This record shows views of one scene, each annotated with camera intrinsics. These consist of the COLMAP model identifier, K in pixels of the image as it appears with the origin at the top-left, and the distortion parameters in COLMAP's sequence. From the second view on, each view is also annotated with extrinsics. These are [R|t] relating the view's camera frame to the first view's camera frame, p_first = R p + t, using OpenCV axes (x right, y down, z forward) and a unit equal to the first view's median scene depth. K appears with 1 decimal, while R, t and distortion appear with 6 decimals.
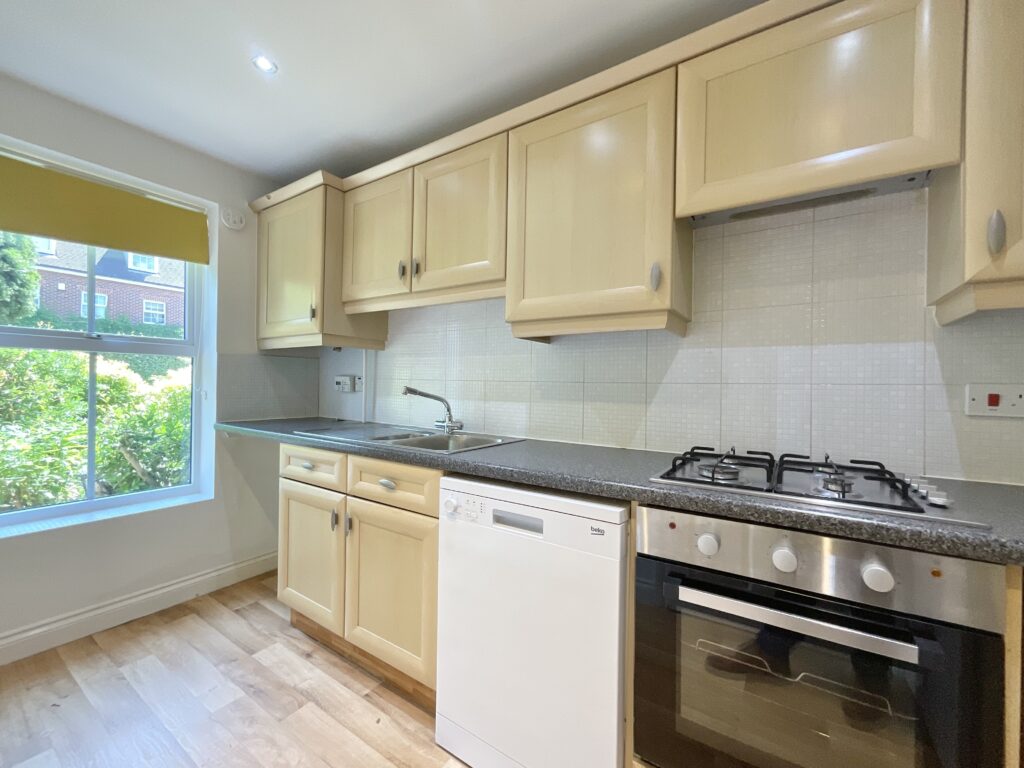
lens RADIAL K [[418.2, 0, 512.0], [0, 418.2, 384.0], [0, 0, 1]] dist [0.001065, -0.000351]
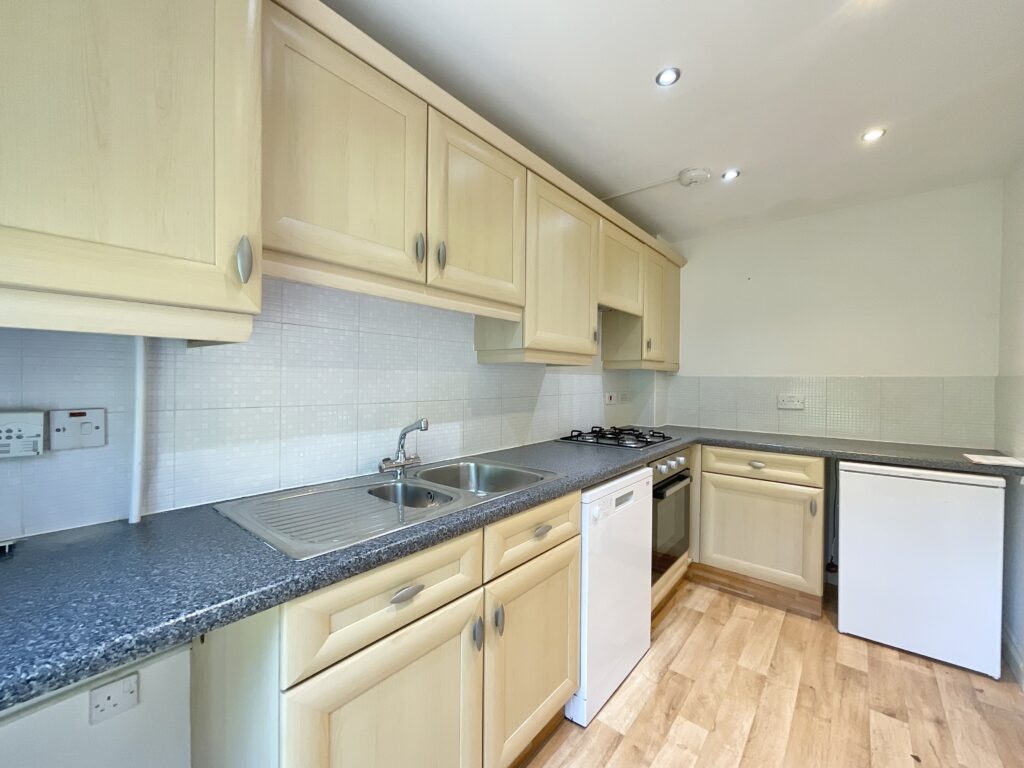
lens RADIAL K [[418.2, 0, 512.0], [0, 418.2, 384.0], [0, 0, 1]] dist [0.001065, -0.000351]
pose [[0.101769, -0.031282, 0.994316, -1.054362], [-0.008833, 0.999438, 0.032347, -0.086814], [-0.994769, -0.012075, 0.101435, 0.887299]]
